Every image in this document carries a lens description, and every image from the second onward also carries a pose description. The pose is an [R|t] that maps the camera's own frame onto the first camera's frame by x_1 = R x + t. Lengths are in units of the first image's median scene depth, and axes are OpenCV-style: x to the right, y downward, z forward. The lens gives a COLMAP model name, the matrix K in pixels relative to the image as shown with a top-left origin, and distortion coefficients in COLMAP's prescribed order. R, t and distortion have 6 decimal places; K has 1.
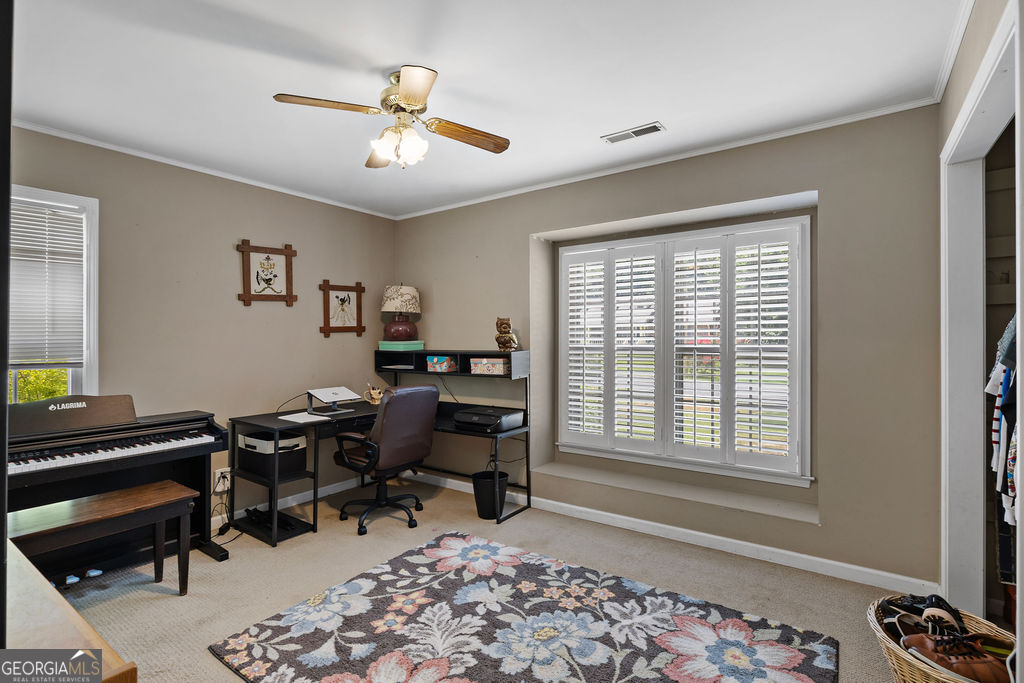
lens RADIAL K [[486.7, 0, 512.0], [0, 486.7, 341.5], [0, 0, 1]] dist [-0.000866, 0.000235]
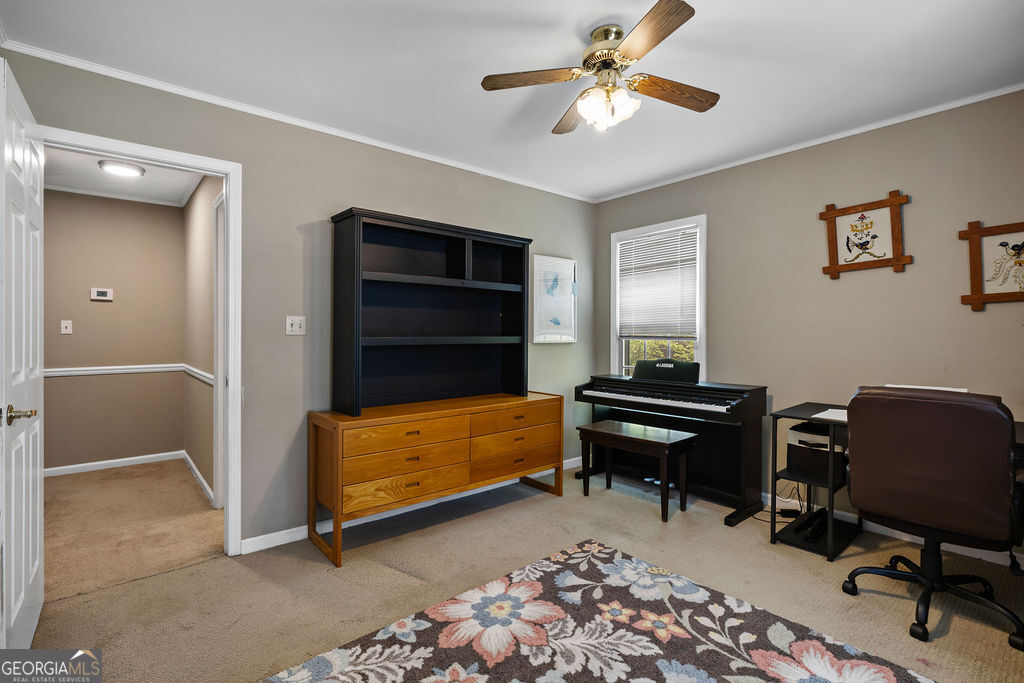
lens RADIAL K [[486.7, 0, 512.0], [0, 486.7, 341.5], [0, 0, 1]] dist [-0.000866, 0.000235]
pose [[-0.244039, 0.025048, -0.969442, 0.601811], [0.003525, 0.999683, 0.024942, 0.019458], [0.969759, 0.002669, -0.244049, 0.875251]]
